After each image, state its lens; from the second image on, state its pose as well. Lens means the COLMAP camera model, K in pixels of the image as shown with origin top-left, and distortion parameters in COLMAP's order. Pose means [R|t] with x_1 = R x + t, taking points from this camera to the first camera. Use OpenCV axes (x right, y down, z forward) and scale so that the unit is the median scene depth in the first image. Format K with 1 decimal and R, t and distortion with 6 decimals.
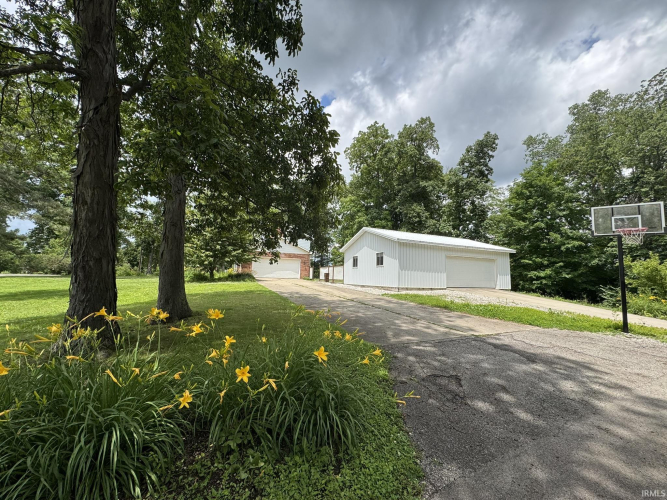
lens RADIAL K [[265.1, 0, 333.1], [0, 265.1, 249.4], [0, 0, 1]] dist [-0.002571, 0.000360]
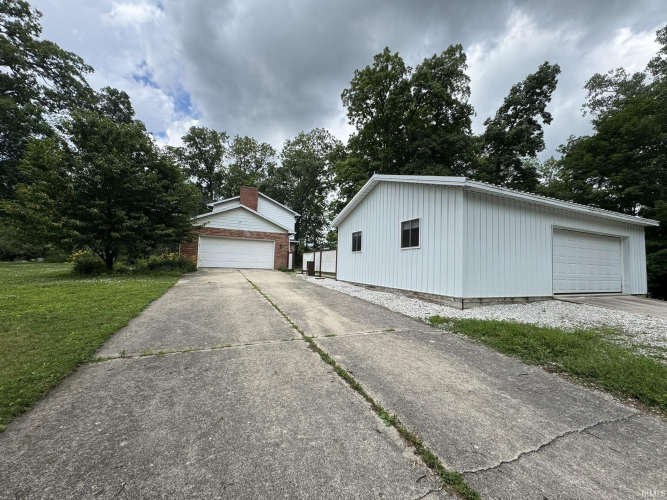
lens RADIAL K [[265.1, 0, 333.1], [0, 265.1, 249.4], [0, 0, 1]] dist [-0.002571, 0.000360]
pose [[0.999945, 0.006216, 0.008441, 0.022864], [-0.006623, 0.998774, 0.049064, 0.028493], [-0.008125, -0.049117, 0.998760, 0.353636]]
